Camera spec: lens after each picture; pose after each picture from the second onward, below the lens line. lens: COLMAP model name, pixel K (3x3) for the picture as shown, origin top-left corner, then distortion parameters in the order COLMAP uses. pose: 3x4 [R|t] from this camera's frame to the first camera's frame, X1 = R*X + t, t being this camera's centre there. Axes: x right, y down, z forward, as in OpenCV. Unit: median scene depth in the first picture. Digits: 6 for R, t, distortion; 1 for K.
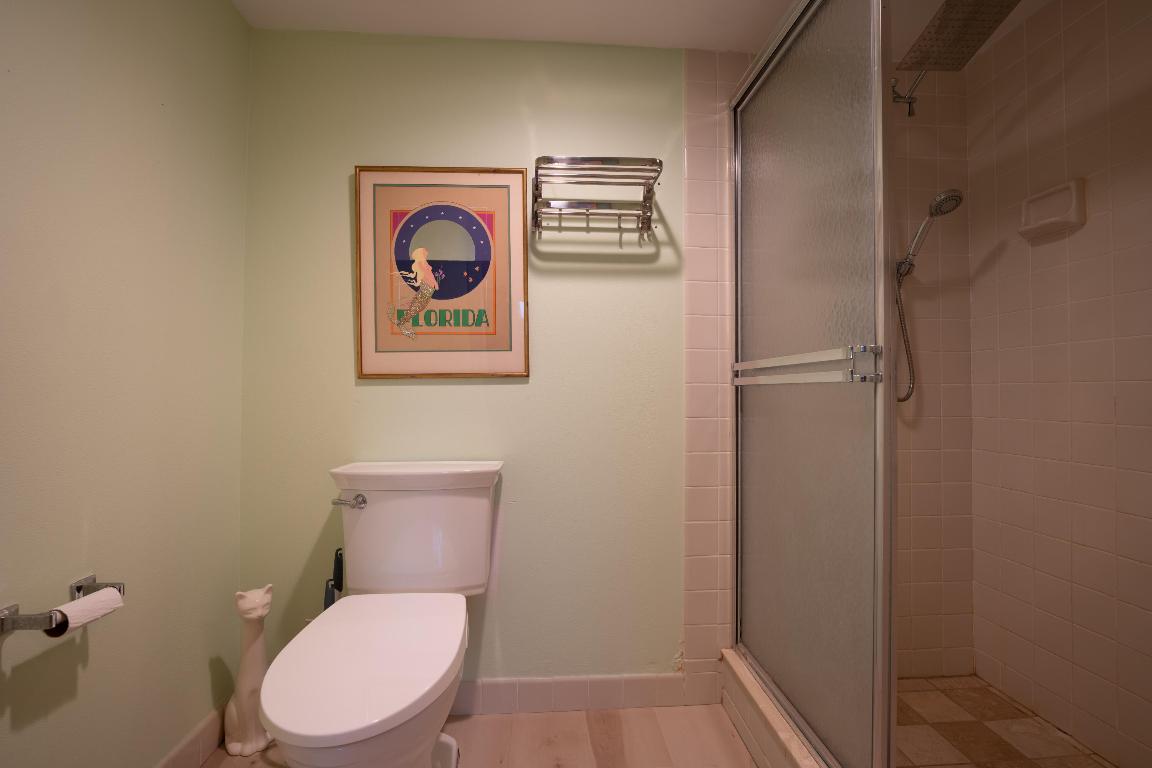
lens RADIAL K [[520.9, 0, 576.0], [0, 520.9, 384.0], [0, 0, 1]] dist [-0.000104, -0.000016]
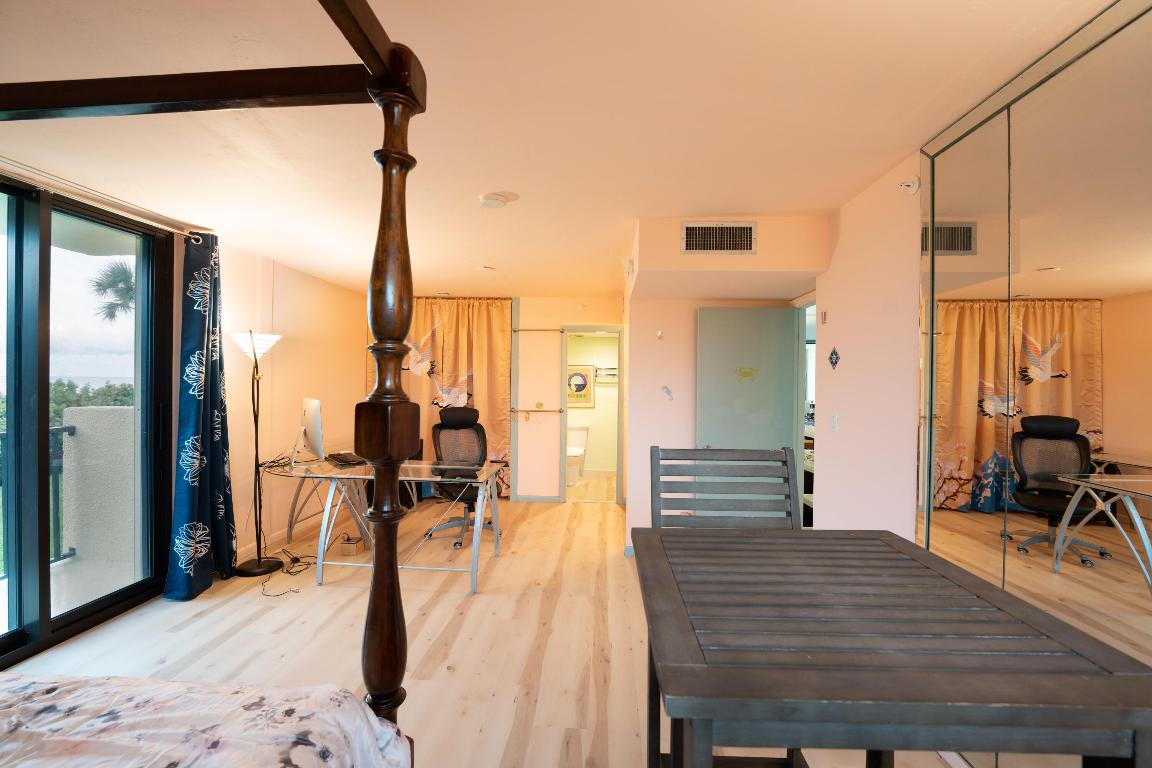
lens RADIAL K [[457.9, 0, 576.0], [0, 457.9, 384.0], [0, 0, 1]] dist [-0.042799, 0.006345]
pose [[0.991074, 0.011065, -0.132851, 0.306858], [-0.009230, 0.999853, 0.014426, -0.298808], [0.132991, -0.013071, 0.991031, -3.282292]]
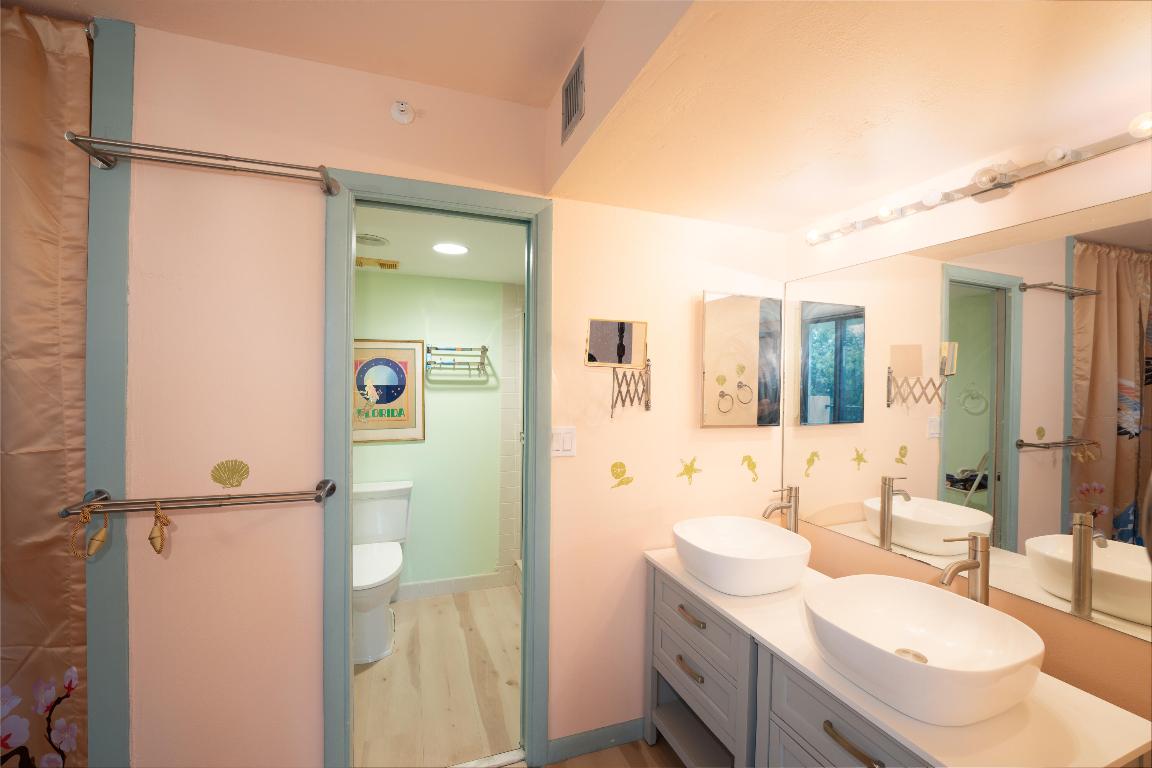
lens RADIAL K [[457.9, 0, 576.0], [0, 457.9, 384.0], [0, 0, 1]] dist [-0.042799, 0.006345]
pose [[0.957002, 0.007269, 0.289989, -0.040607], [-0.012518, 0.999790, 0.016249, -0.277469], [-0.289810, -0.019180, 0.956892, -0.924065]]
